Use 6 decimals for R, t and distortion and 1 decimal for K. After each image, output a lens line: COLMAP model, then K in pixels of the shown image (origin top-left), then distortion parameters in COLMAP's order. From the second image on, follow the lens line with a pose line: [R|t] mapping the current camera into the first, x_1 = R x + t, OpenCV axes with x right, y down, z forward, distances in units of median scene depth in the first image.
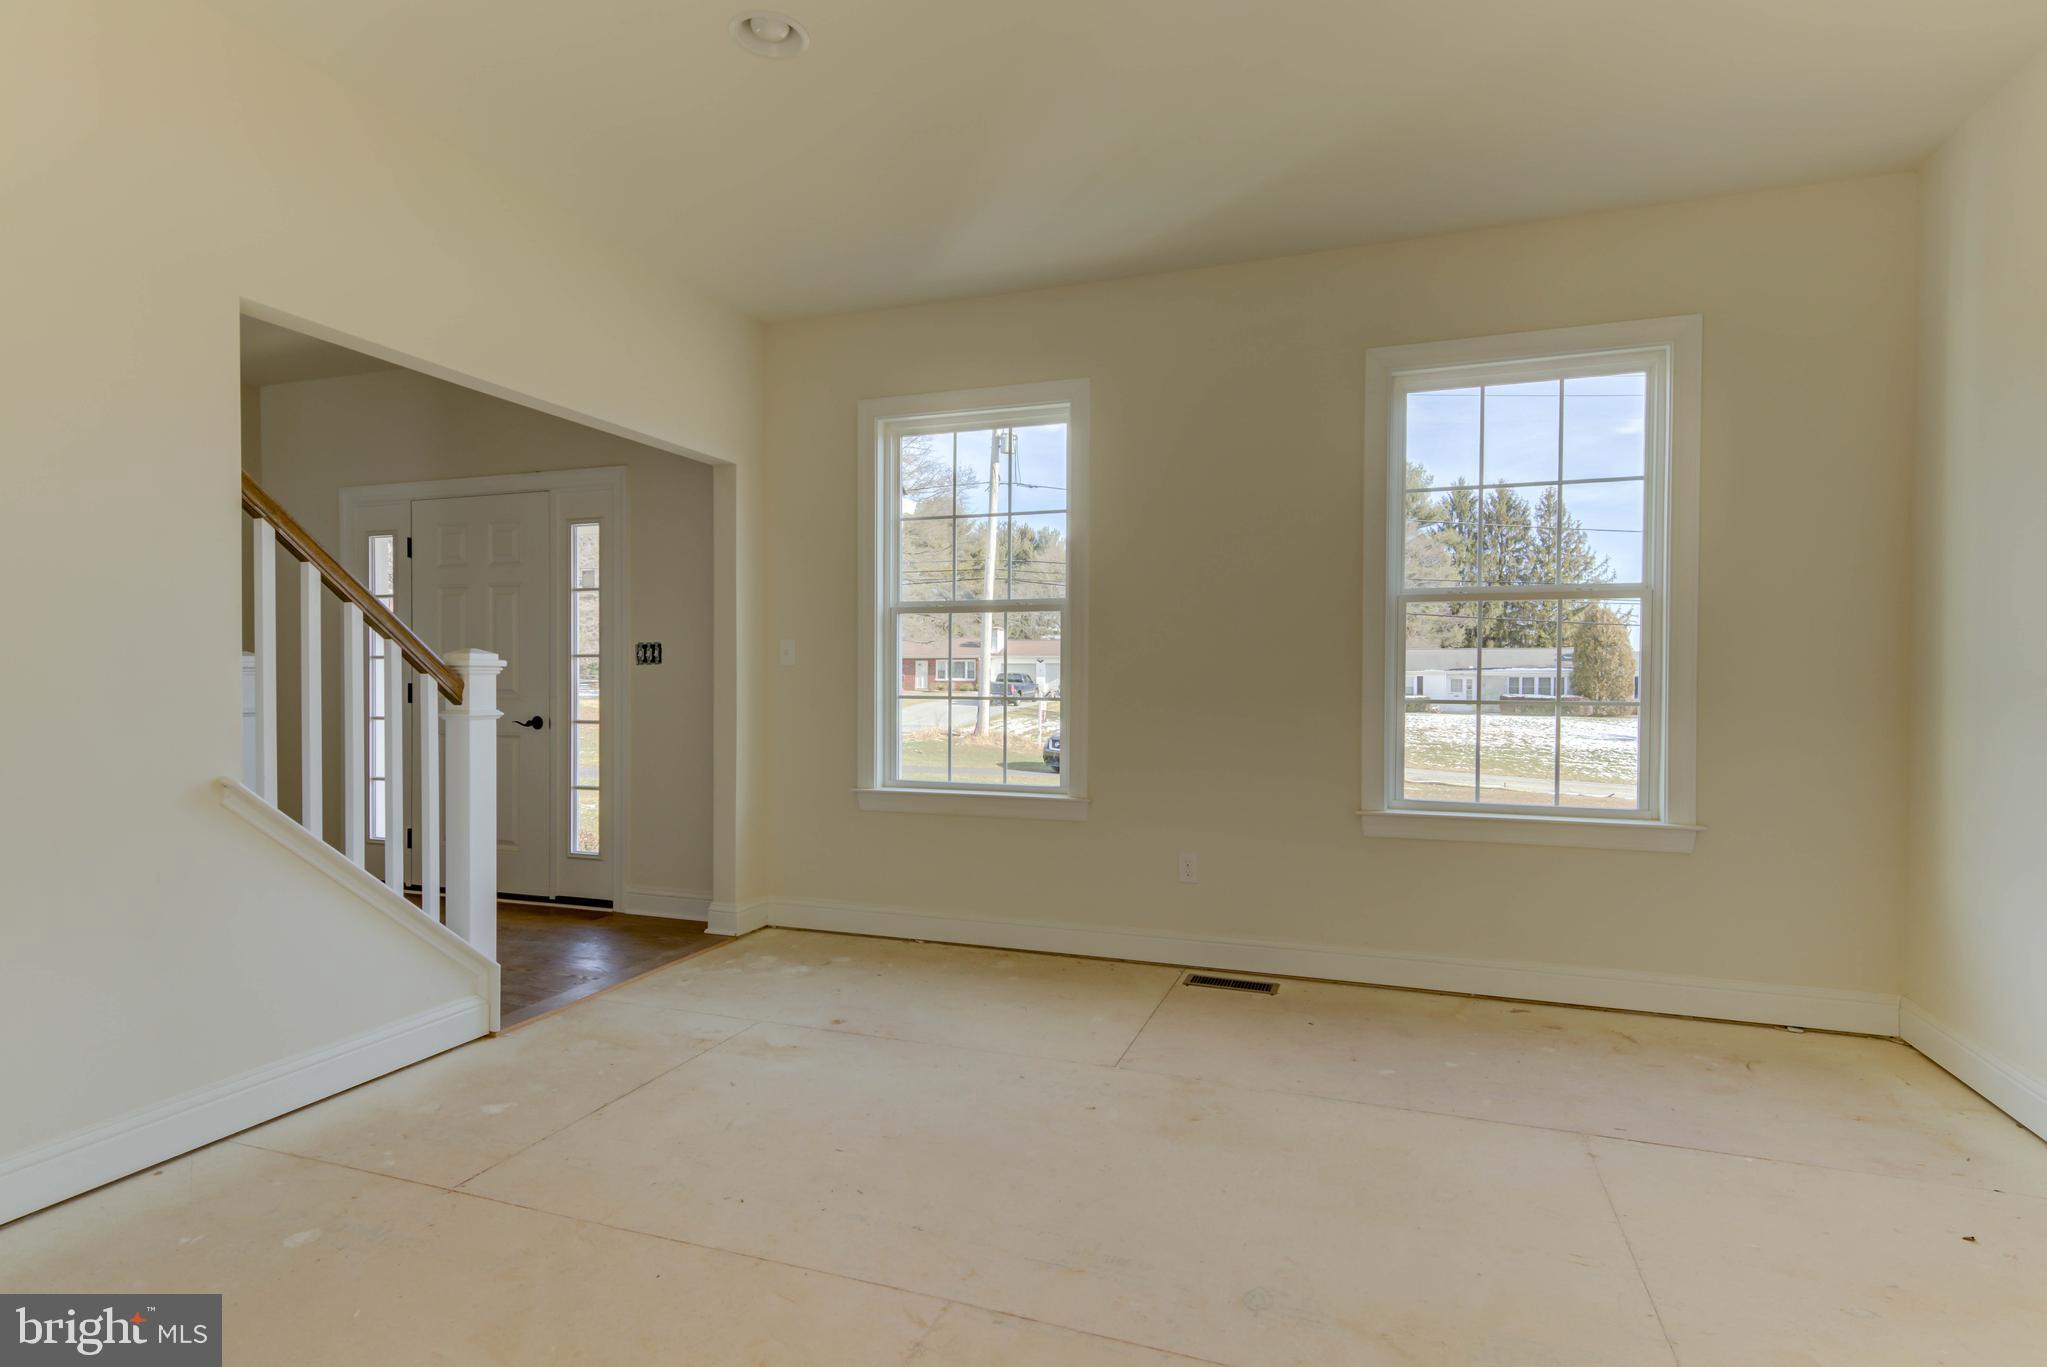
lens RADIAL K [[1030.3, 0, 1034.4], [0, 1030.3, 672.6], [0, 0, 1]] dist [0.022076, -0.006257]
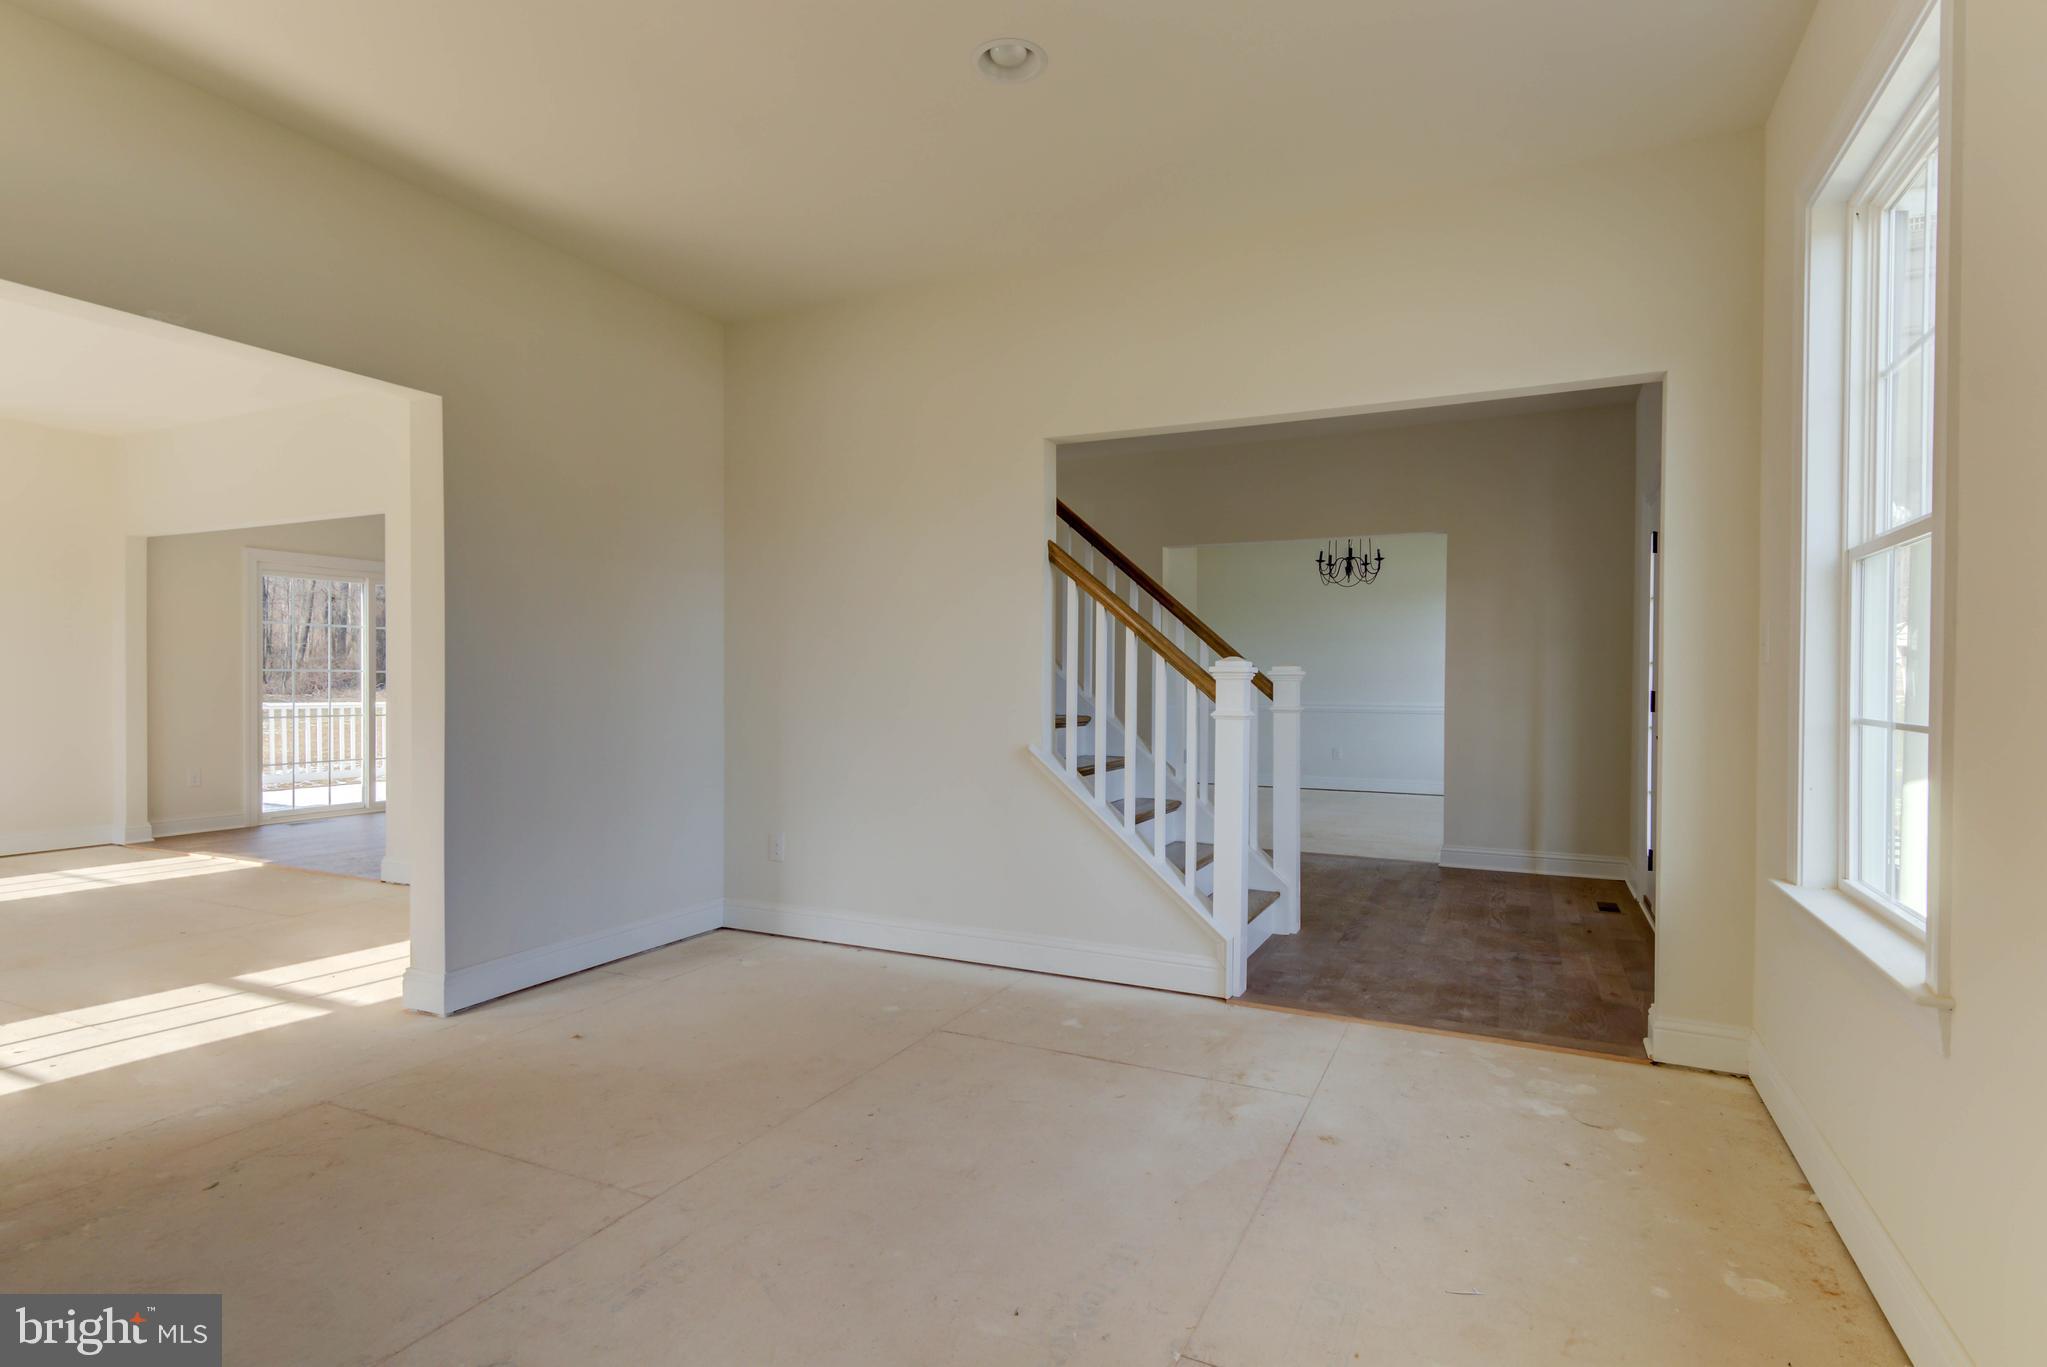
lens RADIAL K [[1030.3, 0, 1026.0], [0, 1030.3, 686.5], [0, 0, 1]] dist [0.022076, -0.006257]
pose [[-0.105971, 0.001360, -0.994368, 0.564575], [-0.004248, 0.999989, 0.001821, 0.007425], [0.994360, 0.004417, -0.105964, 0.831363]]
